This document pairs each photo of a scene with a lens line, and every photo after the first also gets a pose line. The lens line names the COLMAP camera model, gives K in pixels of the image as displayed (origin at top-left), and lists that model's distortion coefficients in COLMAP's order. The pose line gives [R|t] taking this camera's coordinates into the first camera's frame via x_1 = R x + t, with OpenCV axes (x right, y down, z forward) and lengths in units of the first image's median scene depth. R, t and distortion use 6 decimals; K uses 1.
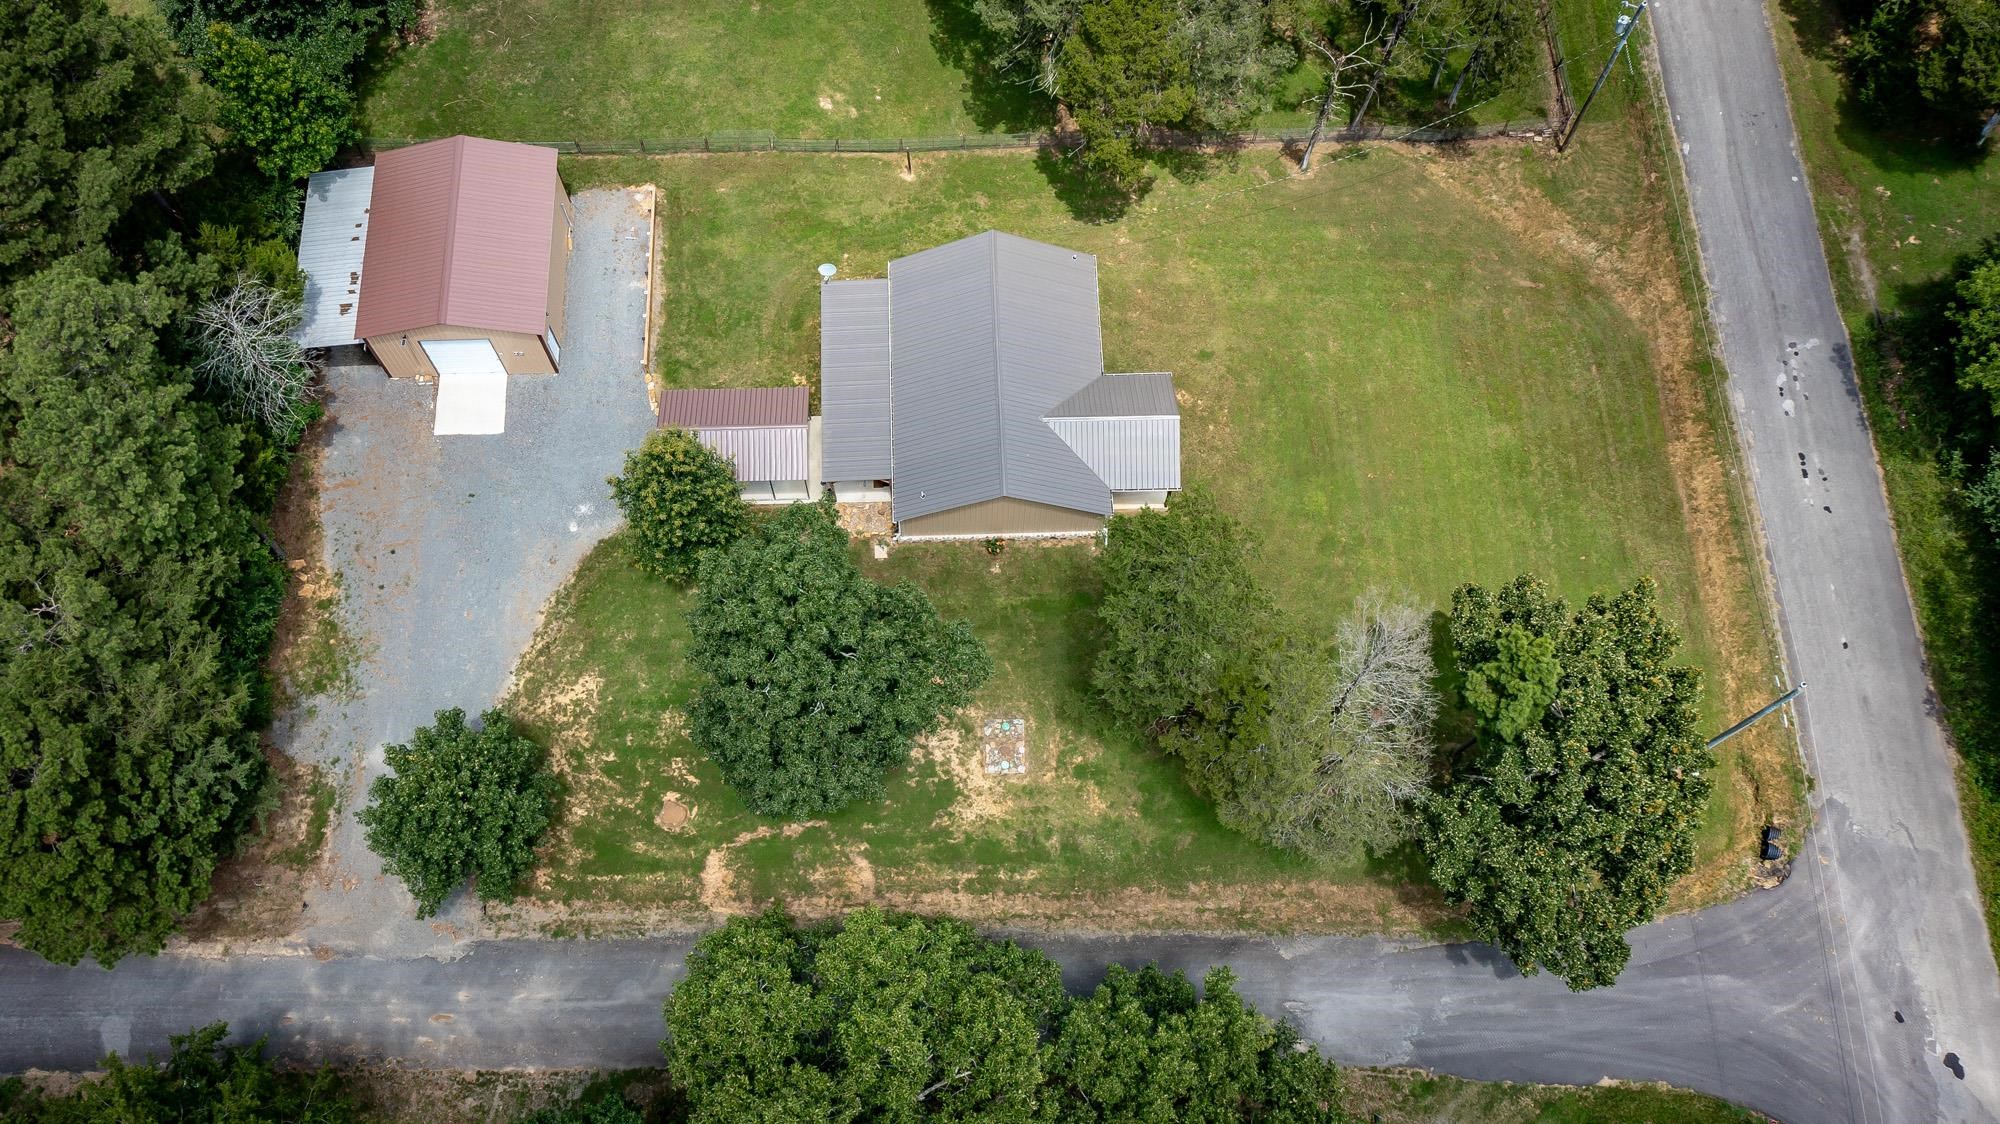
lens RADIAL K [[1620.0, 0, 955.7], [0, 1620.0, 582.3], [0, 0, 1]] dist [0.009514, 0.005970]
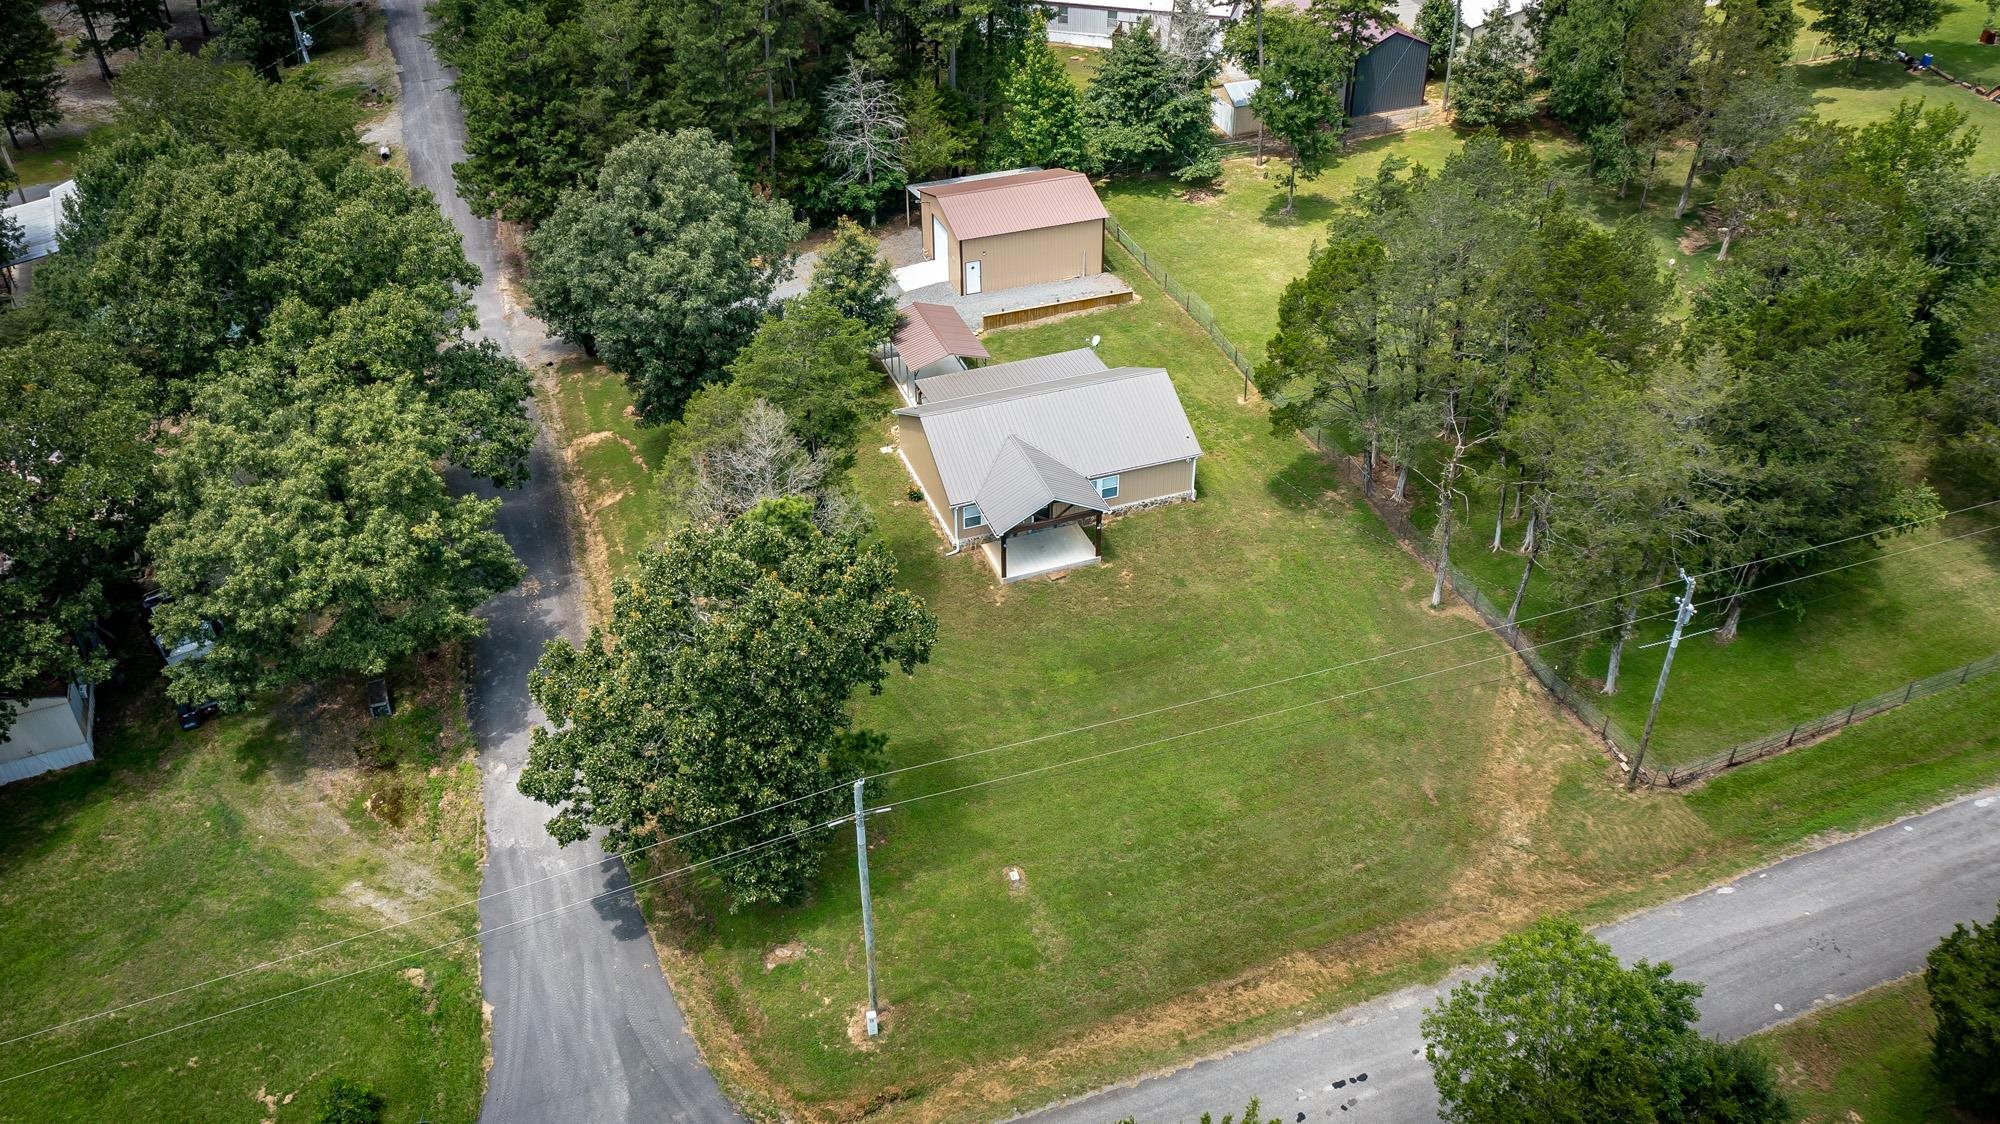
lens RADIAL K [[1620.0, 0, 1010.8], [0, 1620.0, 541.5], [0, 0, 1]] dist [0.009514, 0.005970]
pose [[0.322260, 0.550063, -0.770441, 0.915266], [-0.884450, 0.465095, -0.037889, -0.022694], [0.337487, 0.693627, 0.636384, 0.325201]]
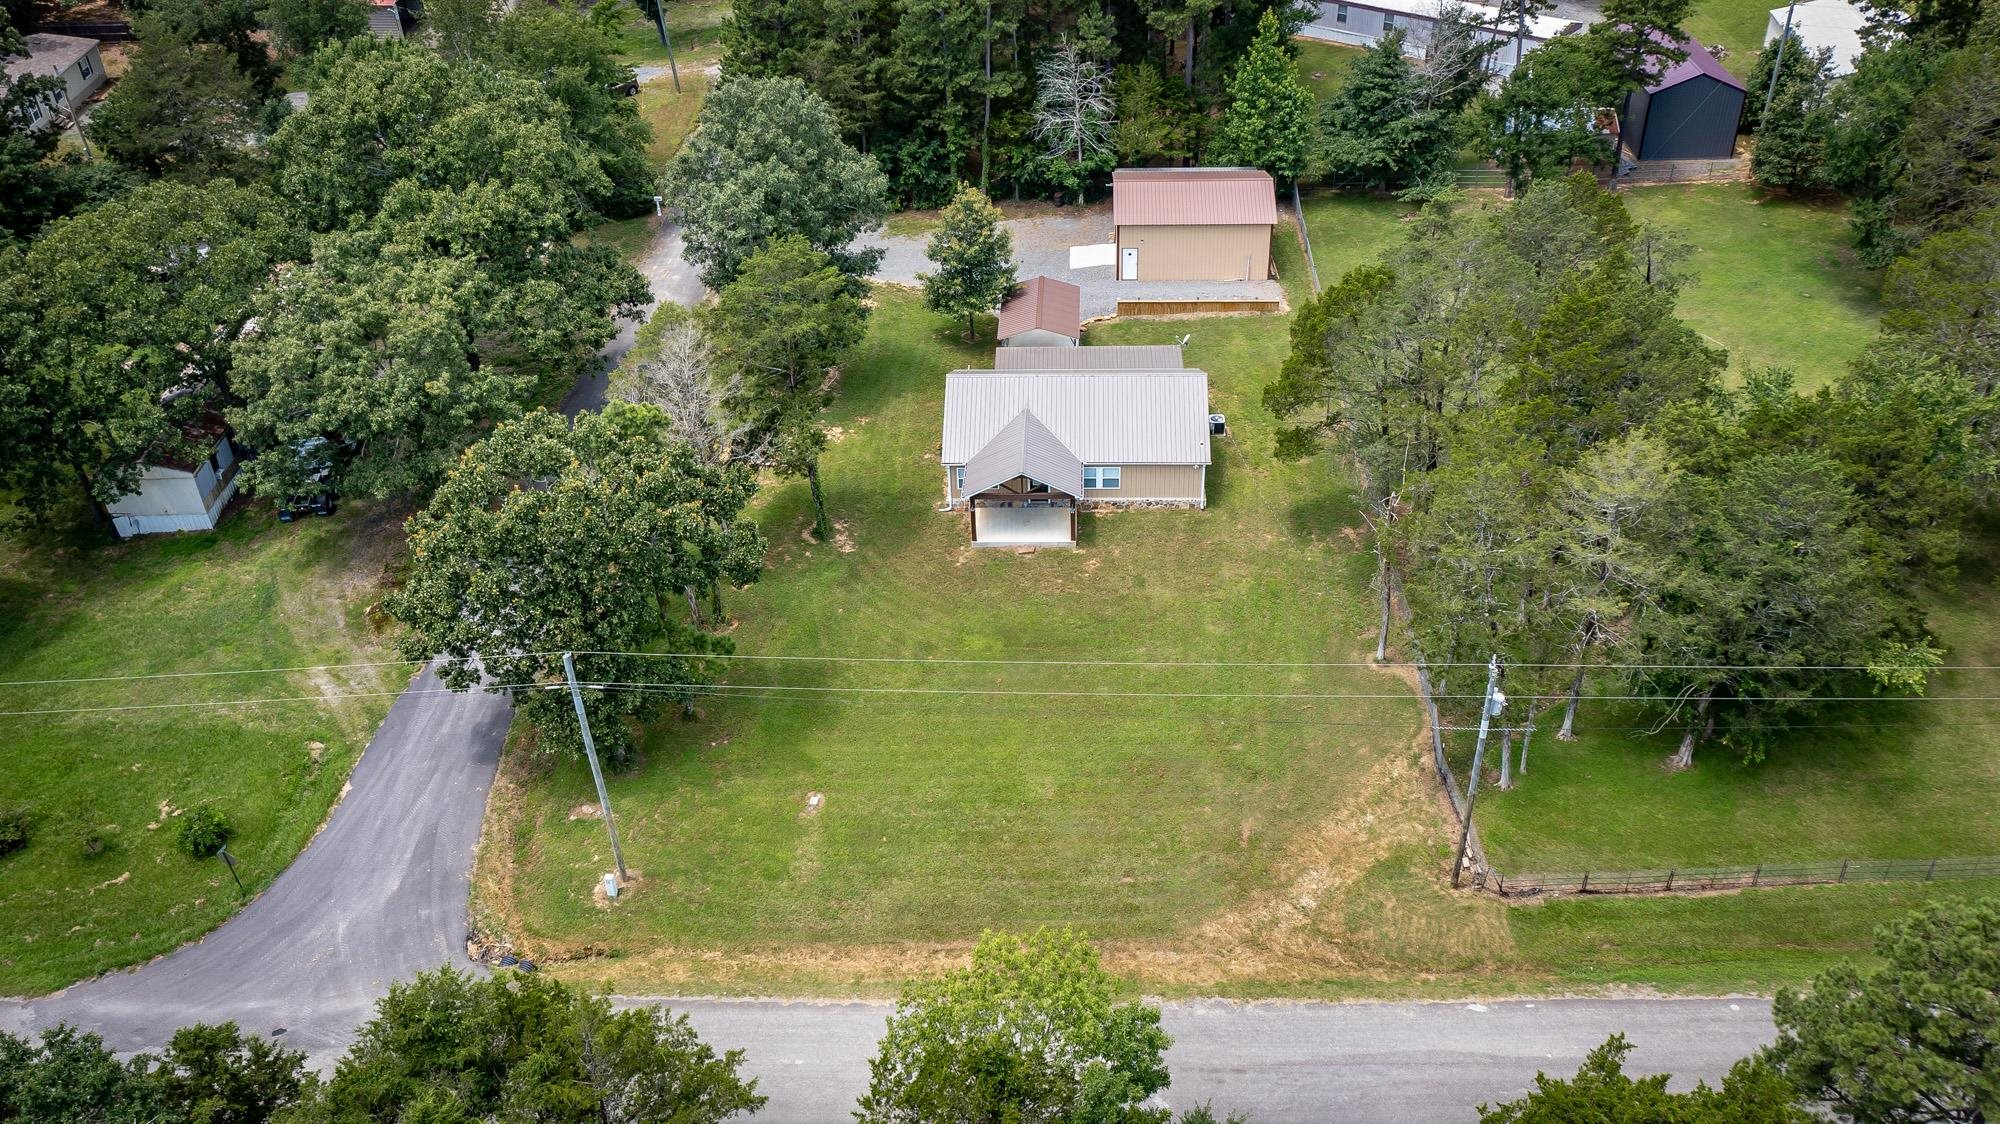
lens RADIAL K [[1620.0, 0, 1007.5], [0, 1620.0, 552.6], [0, 0, 1]] dist [0.009514, 0.005970]
pose [[-0.063632, 0.584297, -0.809041, 0.997441], [-0.922722, 0.274384, 0.270736, -0.354287], [0.380178, 0.763747, 0.521684, 0.454350]]
